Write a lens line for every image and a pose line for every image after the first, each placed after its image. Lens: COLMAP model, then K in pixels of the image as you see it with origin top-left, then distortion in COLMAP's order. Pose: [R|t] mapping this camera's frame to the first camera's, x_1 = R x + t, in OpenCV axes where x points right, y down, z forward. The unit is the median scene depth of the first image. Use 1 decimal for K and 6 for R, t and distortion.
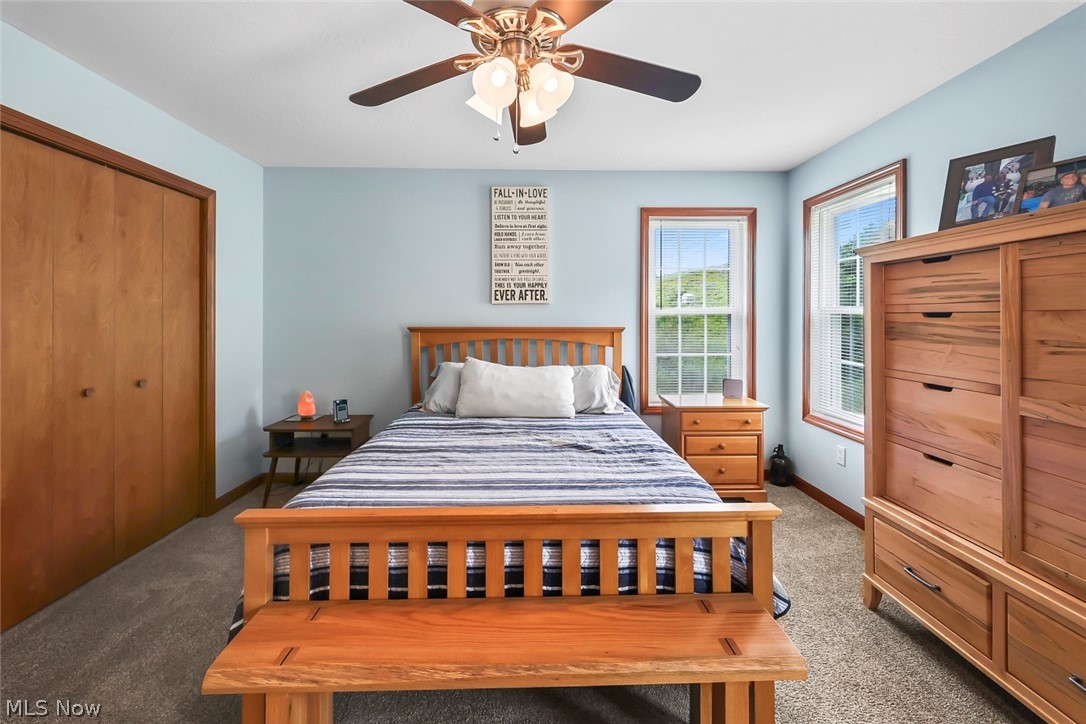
lens RADIAL K [[446.9, 0, 535.2], [0, 446.9, 320.0], [0, 0, 1]] dist [-0.001406, 0.000608]
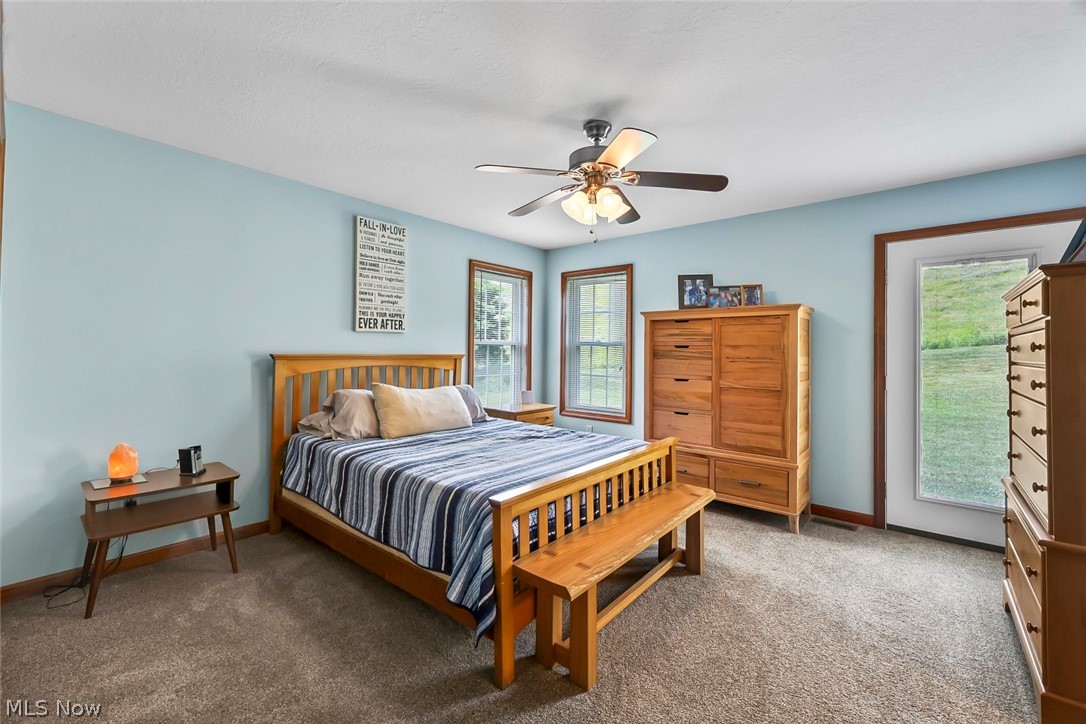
lens RADIAL K [[446.9, 0, 522.8], [0, 446.9, 348.9], [0, 0, 1]] dist [-0.001406, 0.000608]
pose [[0.682018, 0.009136, 0.731278, -0.578807], [-0.005060, 0.999957, -0.007773, 0.009574], [-0.731317, 0.001601, 0.682035, 0.037851]]
